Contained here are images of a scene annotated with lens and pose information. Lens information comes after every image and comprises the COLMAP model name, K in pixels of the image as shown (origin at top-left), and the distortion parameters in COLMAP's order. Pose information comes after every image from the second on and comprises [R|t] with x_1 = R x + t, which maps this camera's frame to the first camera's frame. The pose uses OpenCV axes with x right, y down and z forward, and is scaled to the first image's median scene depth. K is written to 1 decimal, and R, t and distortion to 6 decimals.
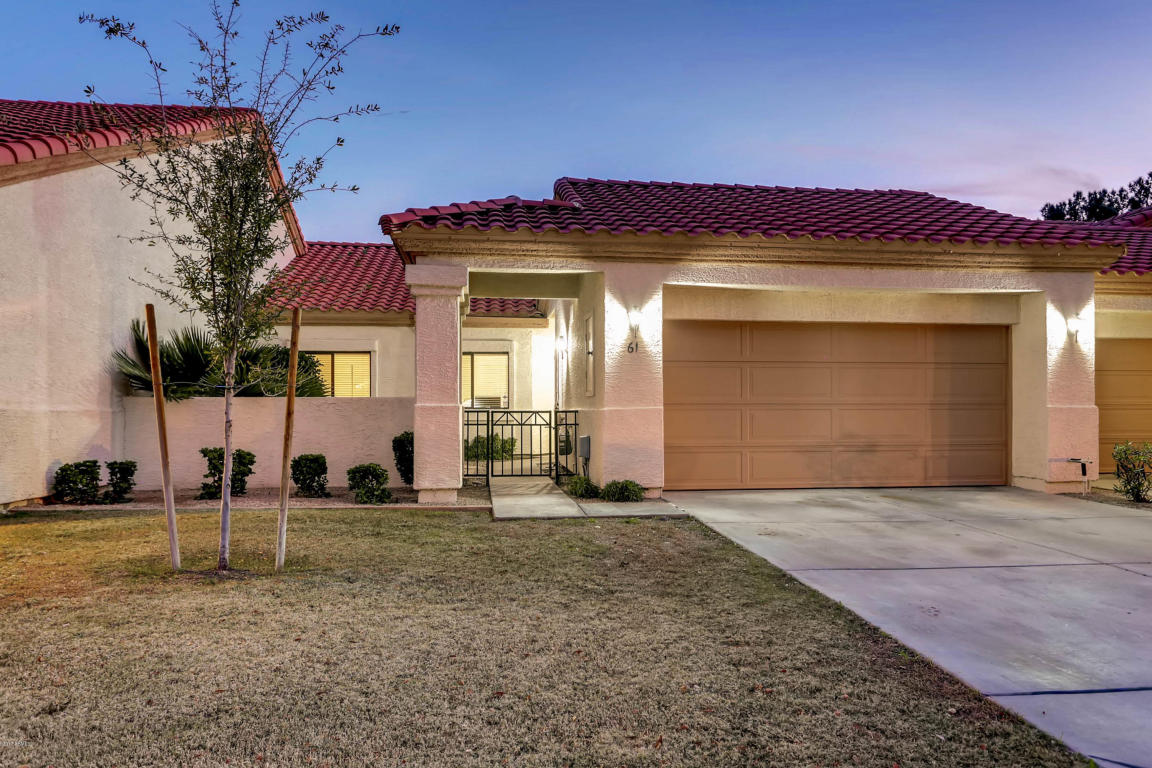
lens RADIAL K [[552.5, 0, 572.9], [0, 552.5, 378.9], [0, 0, 1]] dist [-0.000635, -0.000063]
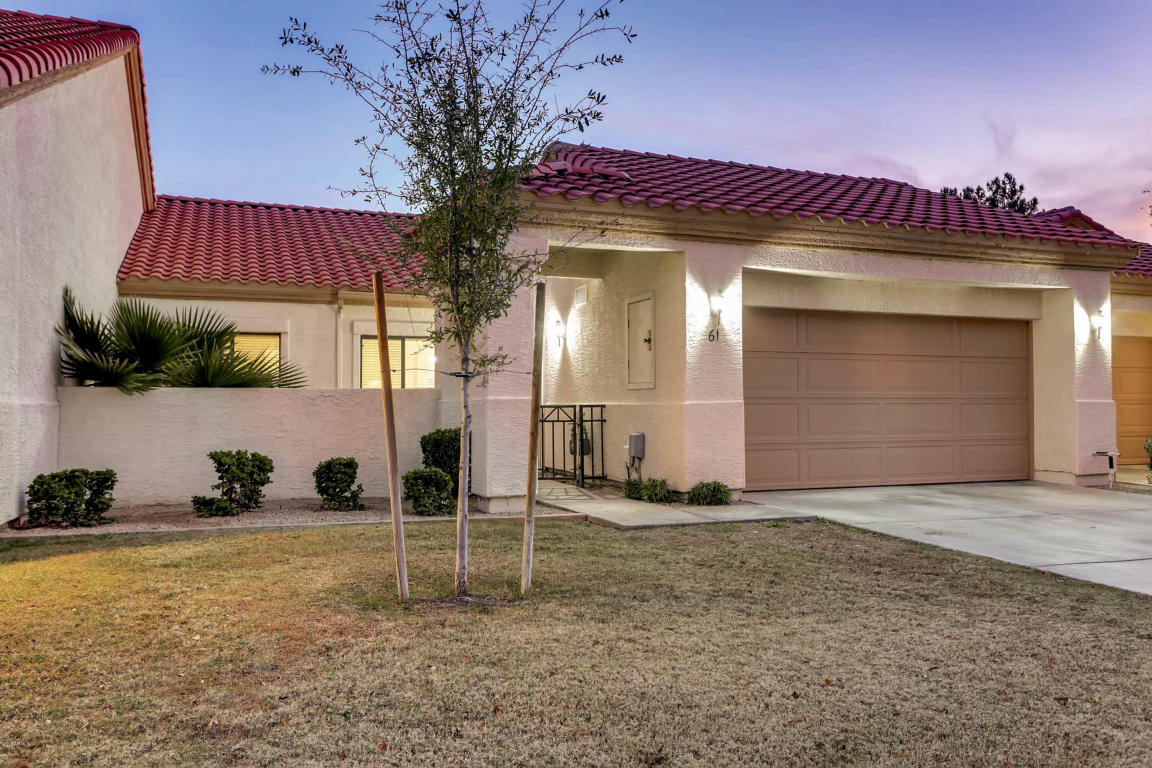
lens RADIAL K [[638.3, 0, 491.0], [0, 638.3, 356.2], [0, 0, 1]] dist [-0.002773, 0.000659]
pose [[0.985284, 0.013741, 0.170373, -0.426052], [-0.010150, 0.999708, -0.021933, 0.004087], [-0.170625, 0.019881, 0.985135, 0.024695]]
